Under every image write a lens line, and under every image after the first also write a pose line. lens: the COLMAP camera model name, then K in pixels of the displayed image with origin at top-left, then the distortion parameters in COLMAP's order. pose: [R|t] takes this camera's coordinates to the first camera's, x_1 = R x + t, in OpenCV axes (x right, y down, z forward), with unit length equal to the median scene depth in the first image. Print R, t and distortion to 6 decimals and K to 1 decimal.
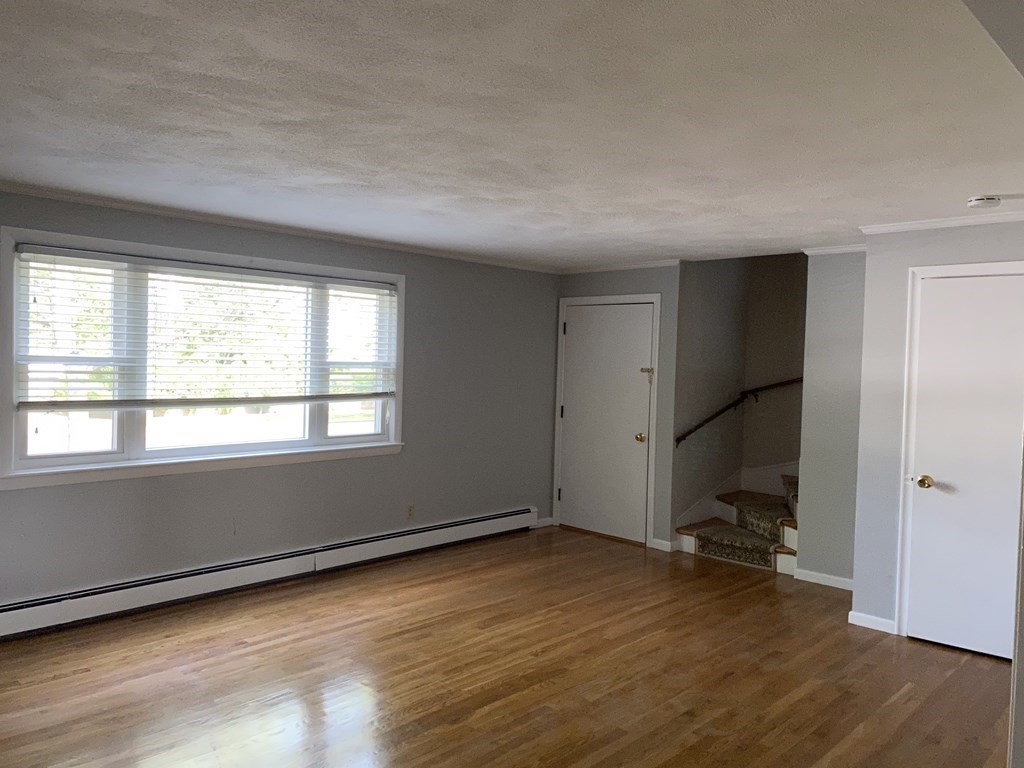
lens RADIAL K [[768.2, 0, 508.2], [0, 768.2, 387.5], [0, 0, 1]] dist [-0.001386, -0.007796]
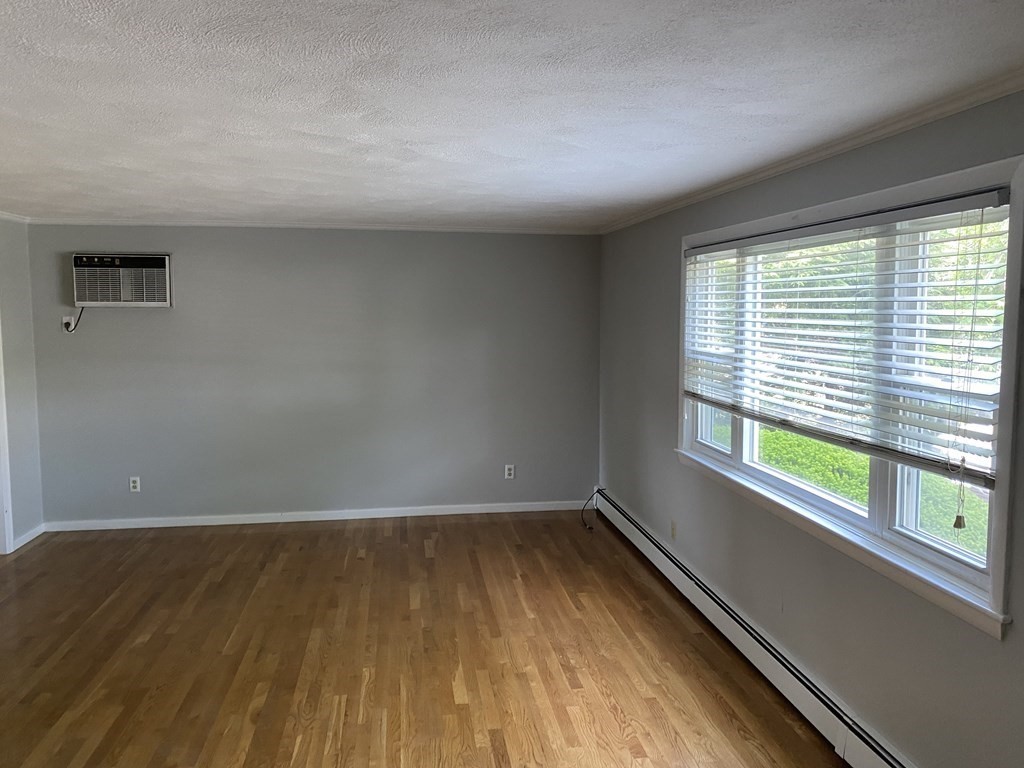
lens RADIAL K [[770.0, 0, 512.0], [0, 770.0, 384.0], [0, 0, 1]] dist [0.008749, -0.033265]
pose [[-0.616871, 0.056935, -0.785002, 0.311297], [-0.042381, 0.993530, 0.105363, -0.074562], [0.785923, 0.098265, -0.610467, 1.125722]]
